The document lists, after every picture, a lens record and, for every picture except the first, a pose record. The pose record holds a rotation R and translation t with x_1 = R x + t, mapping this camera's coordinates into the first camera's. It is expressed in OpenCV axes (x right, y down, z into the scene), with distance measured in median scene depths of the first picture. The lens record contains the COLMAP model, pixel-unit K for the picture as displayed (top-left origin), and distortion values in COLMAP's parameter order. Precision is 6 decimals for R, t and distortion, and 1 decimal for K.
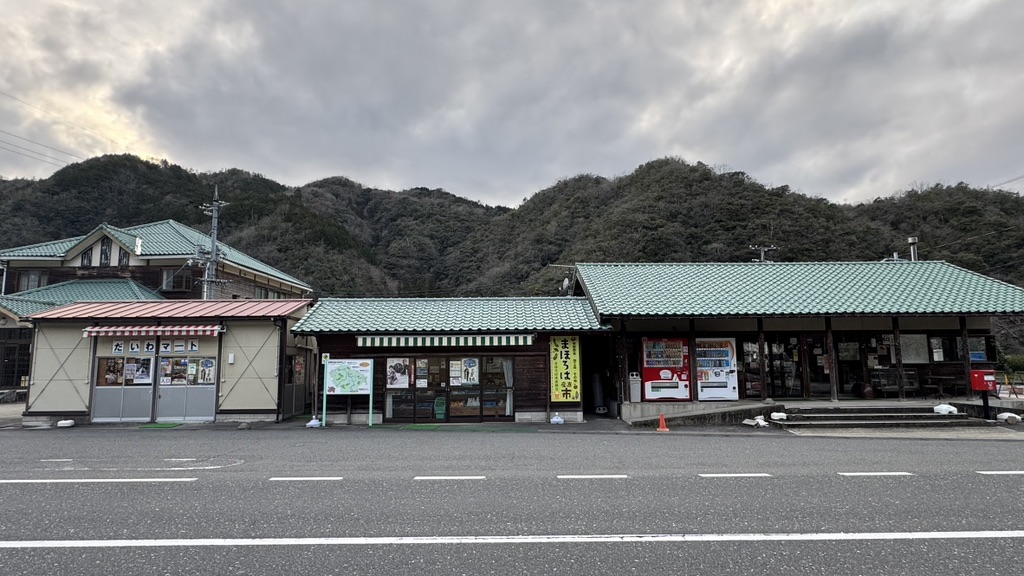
lens RADIAL K [[566.9, 0, 535.3], [0, 566.9, 283.5], [0, 0, 1]] dist [-0.007050, 0.002174]
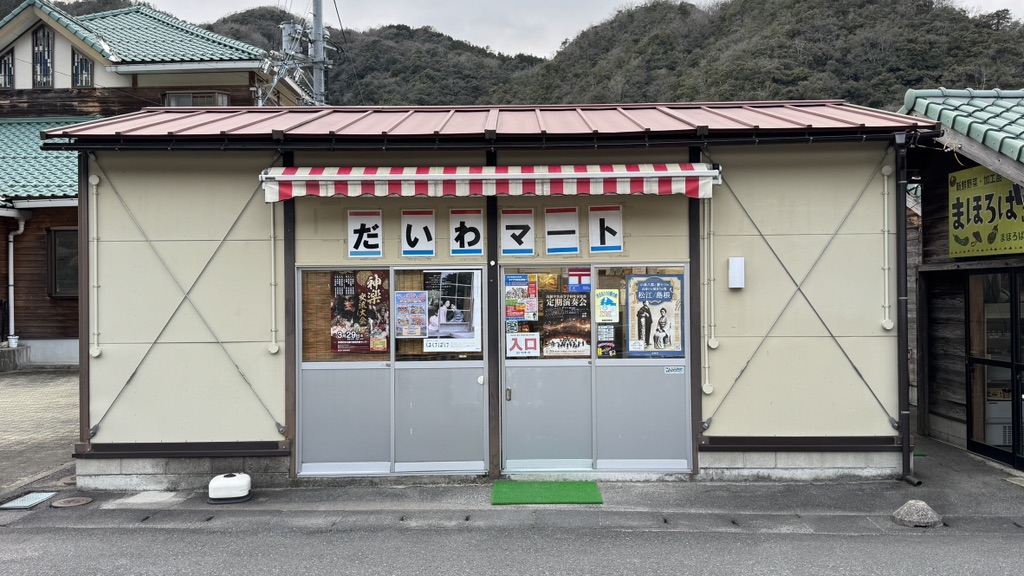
lens RADIAL K [[820.9, 0, 515.7], [0, 820.9, 280.9], [0, 0, 1]] dist [0.086779, -0.121536]
pose [[0.999697, -0.000301, -0.024633, -0.644293], [0.003252, 0.992789, 0.119833, 0.083405], [0.024419, -0.119876, 0.992488, 0.555296]]
